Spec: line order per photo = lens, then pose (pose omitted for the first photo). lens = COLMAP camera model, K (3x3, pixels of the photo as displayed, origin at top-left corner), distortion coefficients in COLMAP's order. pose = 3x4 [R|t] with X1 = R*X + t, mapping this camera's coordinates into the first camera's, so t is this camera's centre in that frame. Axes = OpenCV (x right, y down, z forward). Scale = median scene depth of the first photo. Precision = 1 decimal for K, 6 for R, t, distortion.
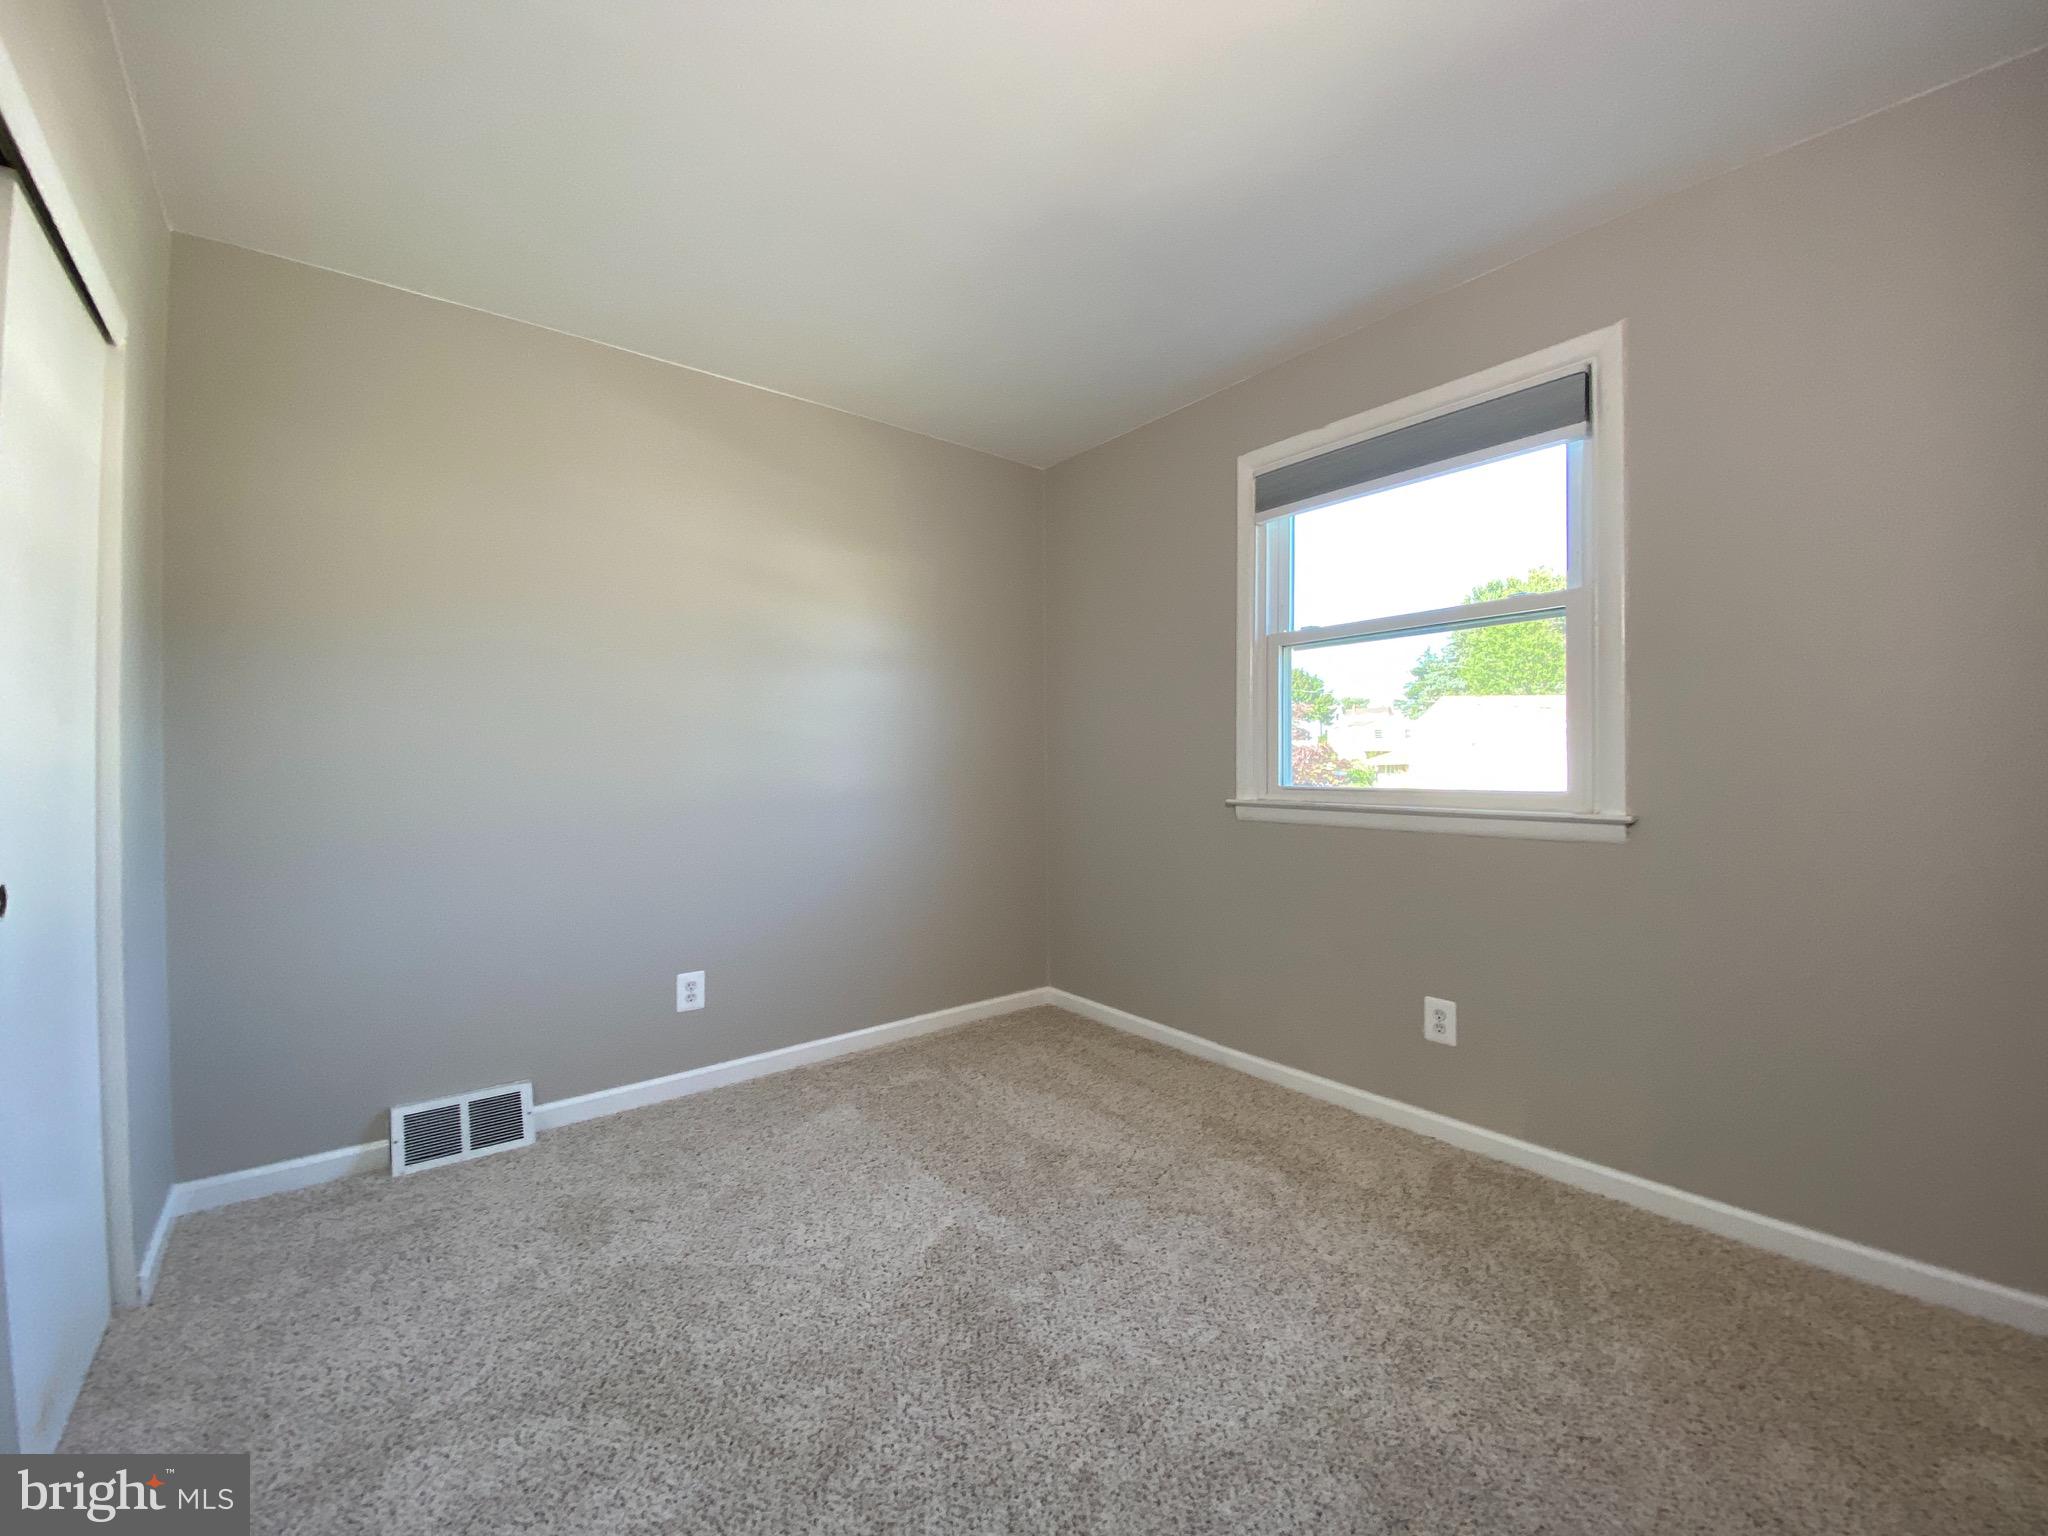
lens RADIAL K [[827.5, 0, 1012.4], [0, 827.5, 771.2], [0, 0, 1]] dist [0.014399, -0.019233]
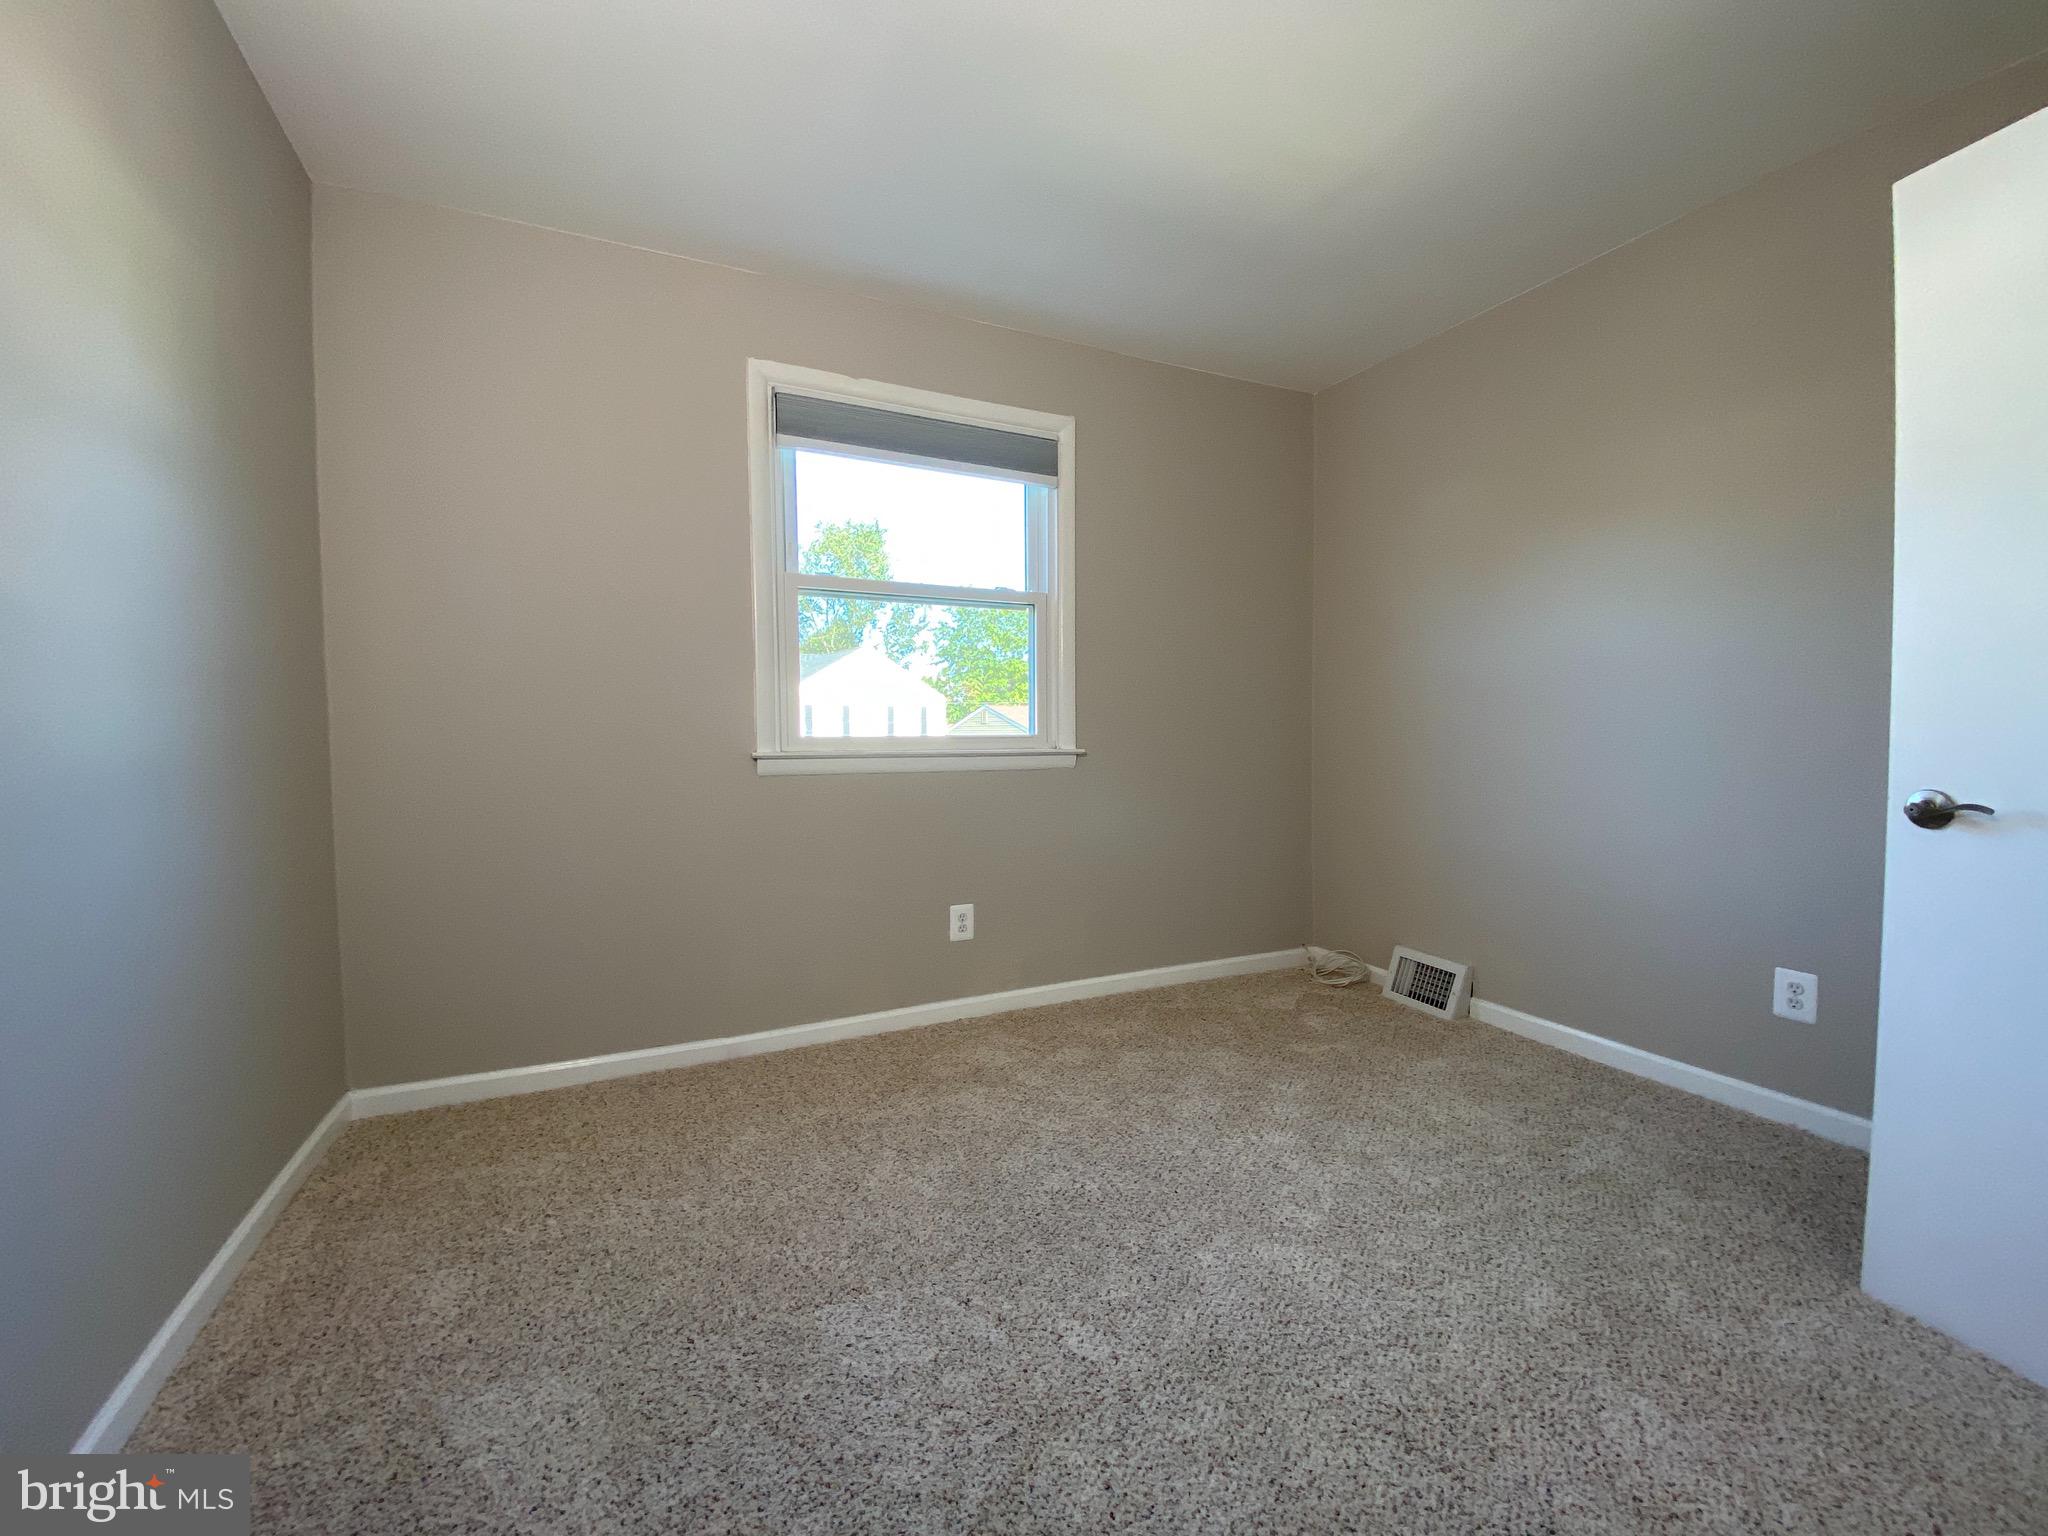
lens RADIAL K [[827.5, 0, 1012.4], [0, 827.5, 771.2], [0, 0, 1]] dist [0.014399, -0.019233]
pose [[0.212107, -0.043555, 0.976275, -0.649880], [0.006196, 0.999046, 0.043225, 0.022186], [-0.977227, -0.003119, 0.212175, 0.660303]]
